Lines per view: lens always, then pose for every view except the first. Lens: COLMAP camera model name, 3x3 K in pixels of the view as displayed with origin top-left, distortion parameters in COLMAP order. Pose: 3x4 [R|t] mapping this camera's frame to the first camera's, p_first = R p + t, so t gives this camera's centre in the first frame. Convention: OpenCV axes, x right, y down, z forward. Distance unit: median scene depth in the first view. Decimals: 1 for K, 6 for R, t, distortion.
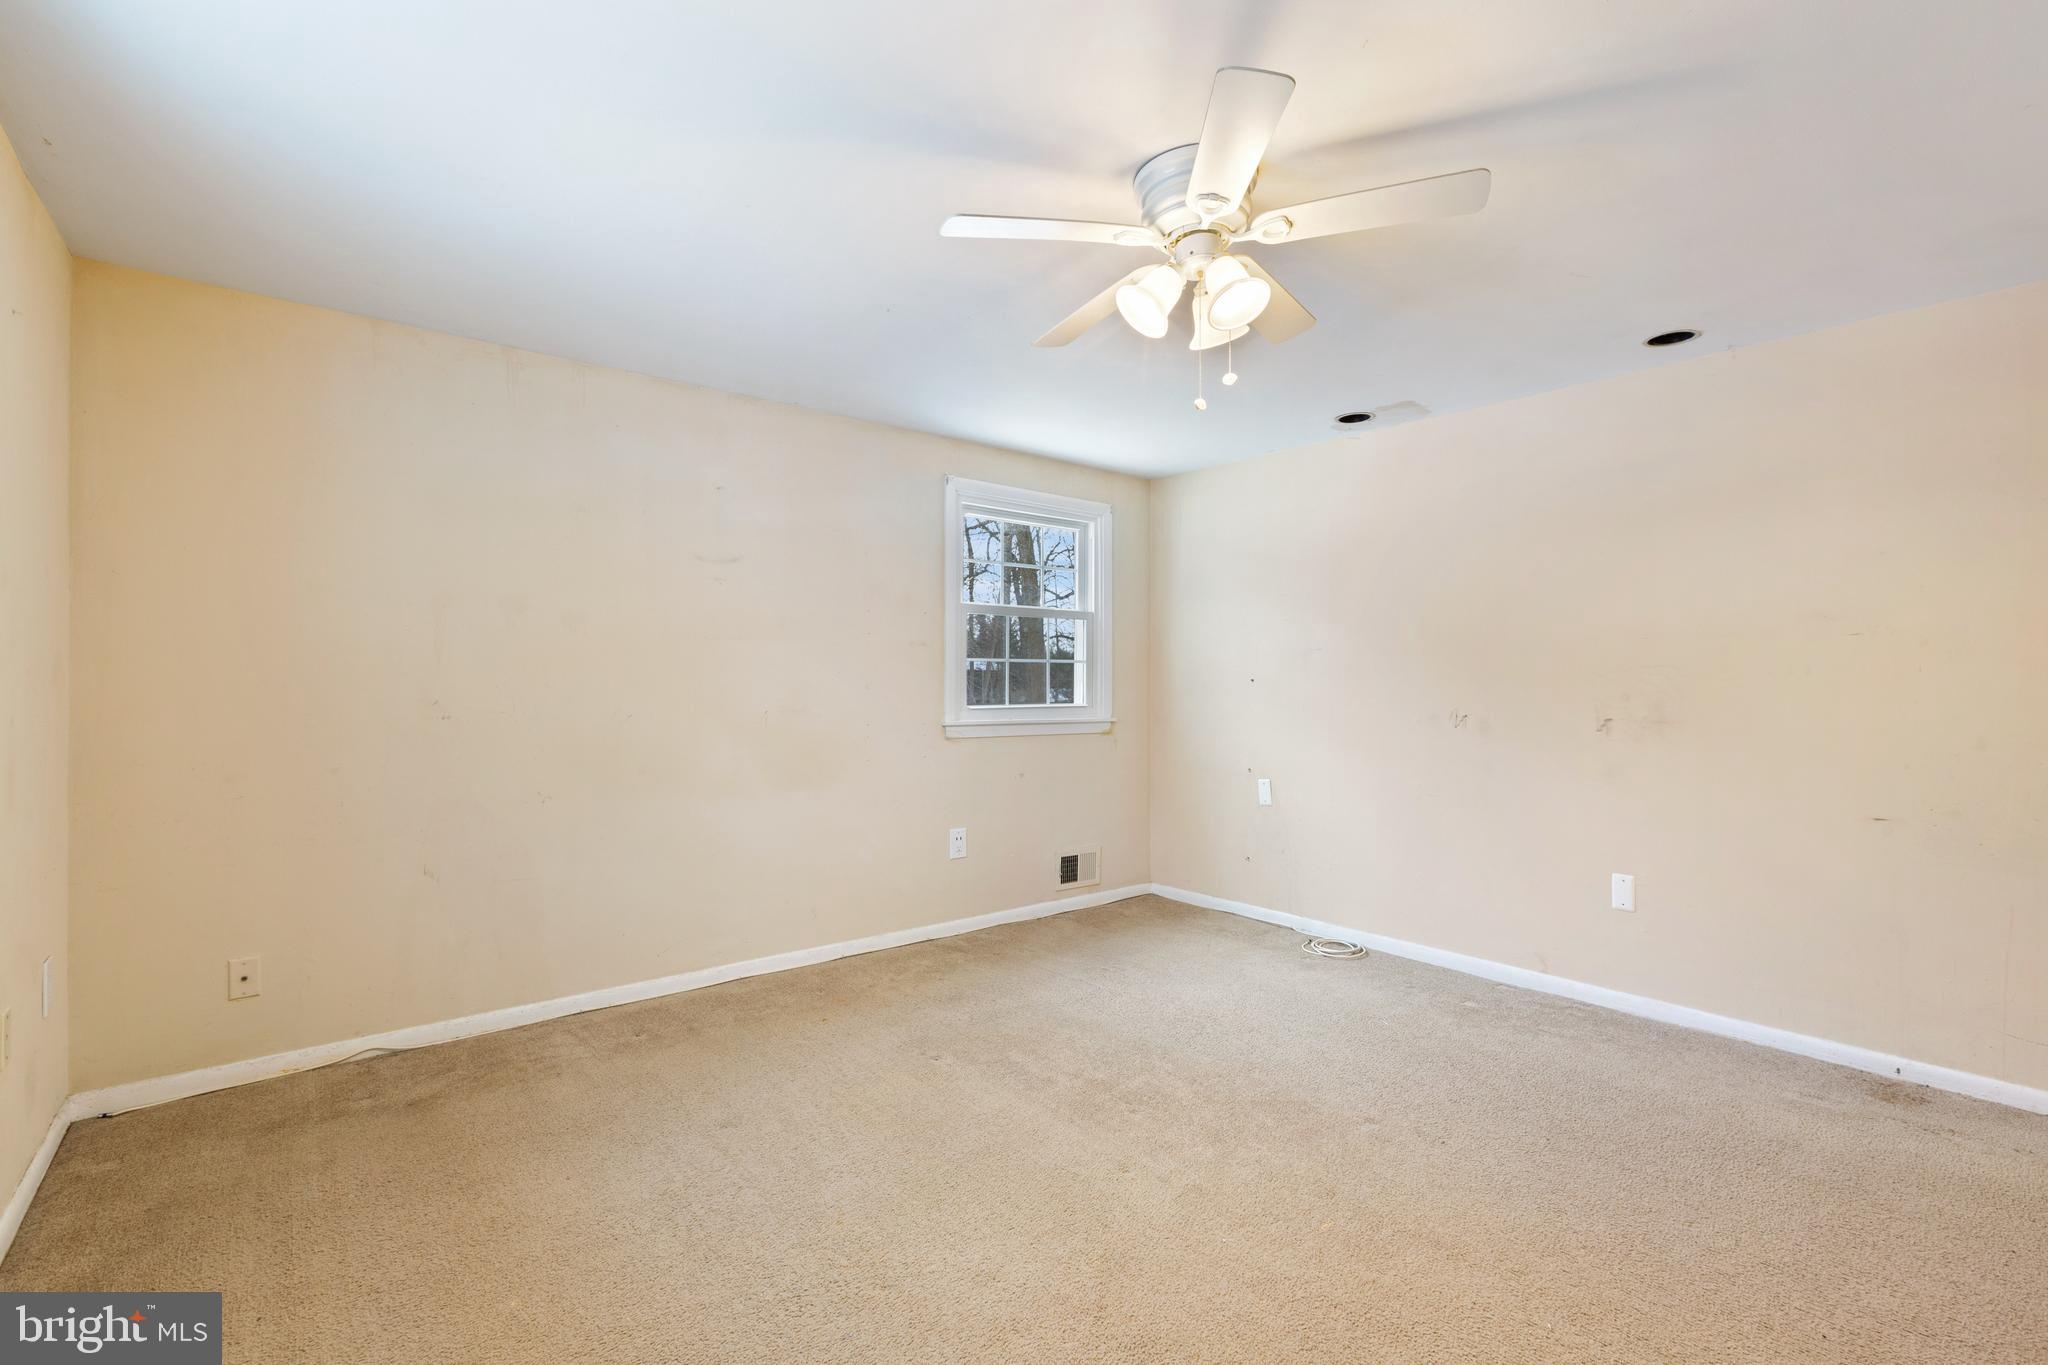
lens RADIAL K [[928.6, 0, 1020.1], [0, 928.6, 681.0], [0, 0, 1]] dist [0.001187, -0.000208]
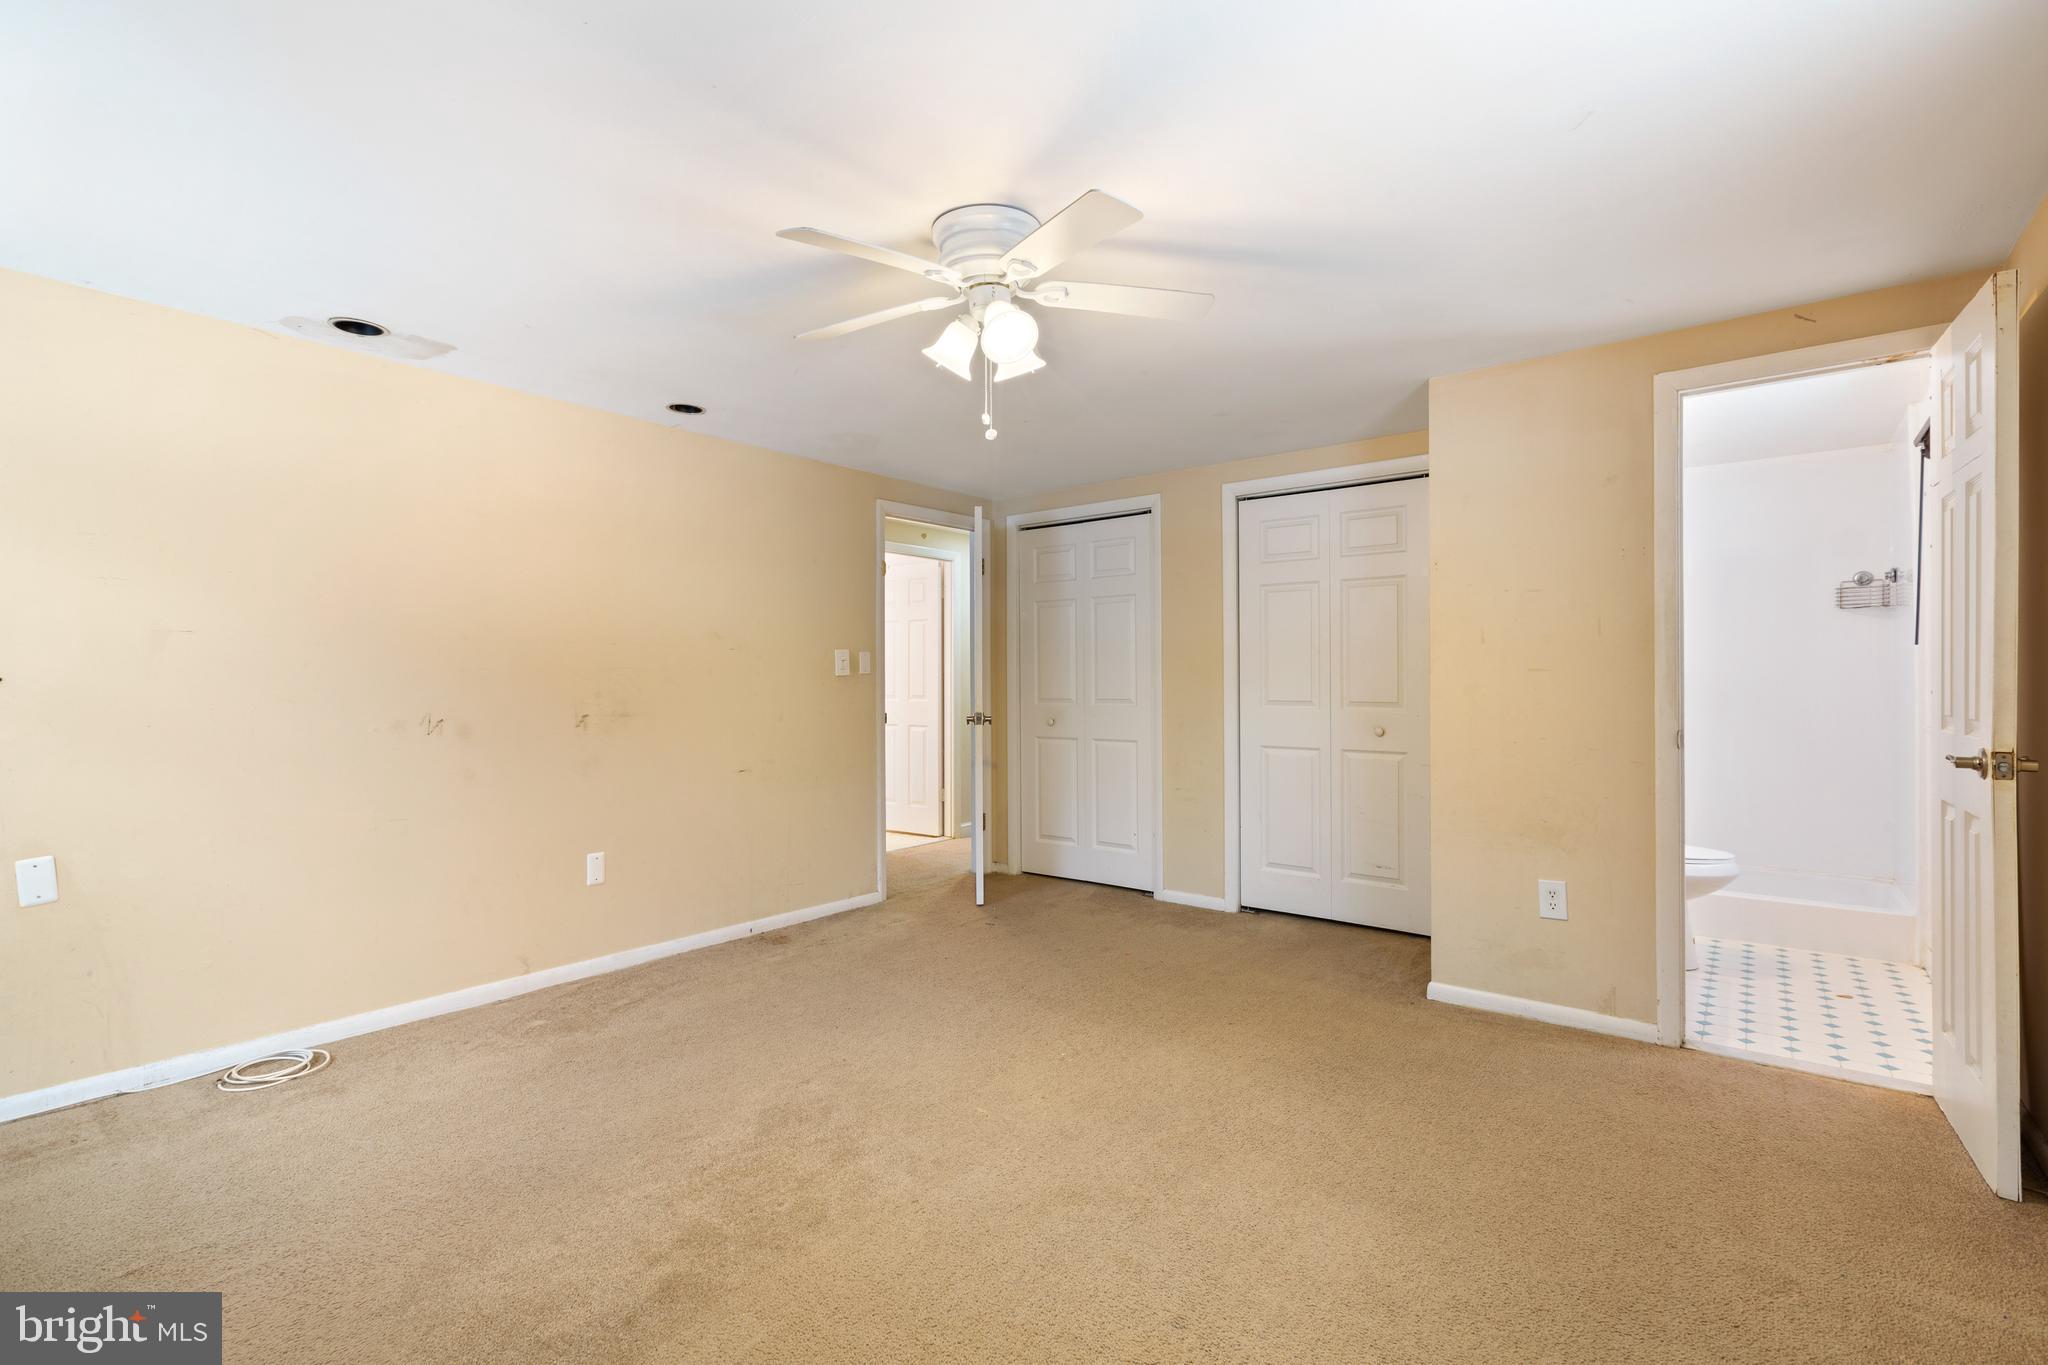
lens RADIAL K [[928.6, 0, 1020.1], [0, 928.6, 681.0], [0, 0, 1]] dist [0.001187, -0.000208]
pose [[-0.224116, 0.002063, 0.974560, -0.556190], [0.003347, 0.999993, -0.001347, 0.003722], [-0.974557, 0.002960, -0.224121, 0.747796]]
